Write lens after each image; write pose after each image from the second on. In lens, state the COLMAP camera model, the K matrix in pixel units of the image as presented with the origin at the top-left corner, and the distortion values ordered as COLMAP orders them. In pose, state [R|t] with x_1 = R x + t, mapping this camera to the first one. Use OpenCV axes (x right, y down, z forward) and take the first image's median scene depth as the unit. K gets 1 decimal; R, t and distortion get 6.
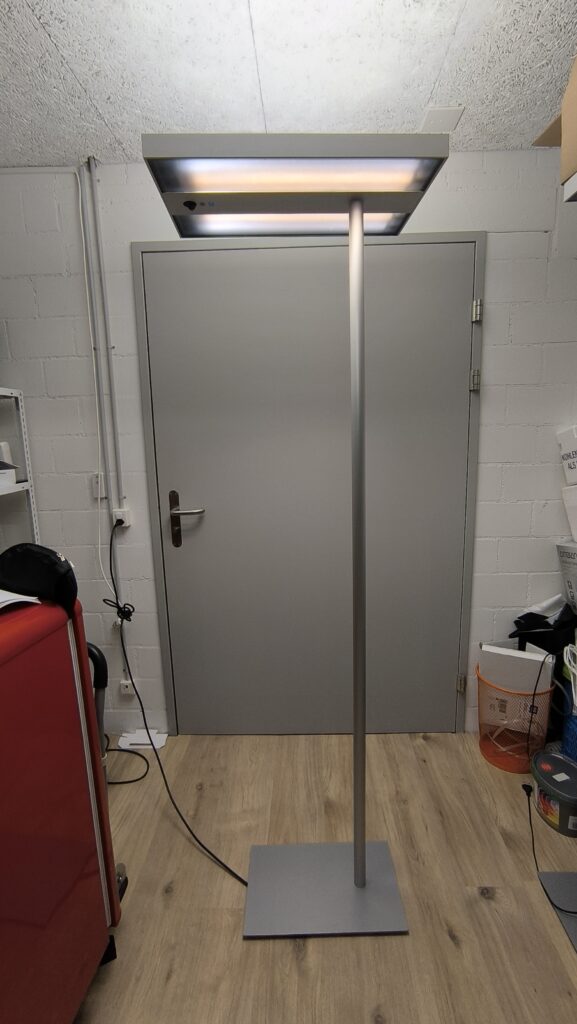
lens RADIAL K [[489.1, 0, 288.5], [0, 489.1, 512.0], [0, 0, 1]] dist [0.000670, 0.000523]
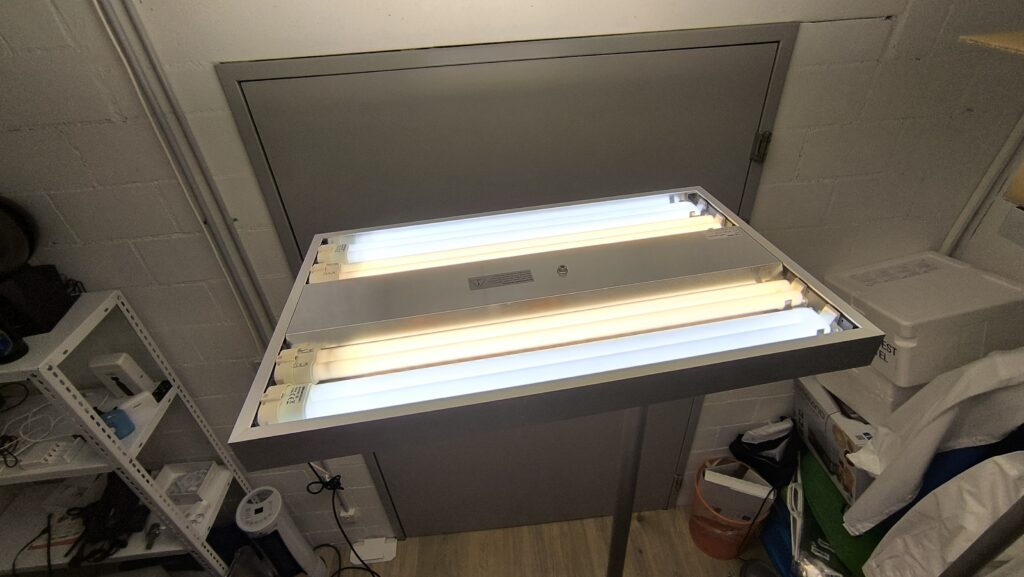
lens RADIAL K [[489.1, 0, 512.0], [0, 489.1, 288.5], [0, 0, 1]] dist [0.000670, 0.000523]
pose [[0.993677, -0.088976, 0.068472, -0.029751], [0.050592, 0.899297, 0.434402, -0.512607], [-0.100228, -0.428191, 0.898113, 0.302963]]
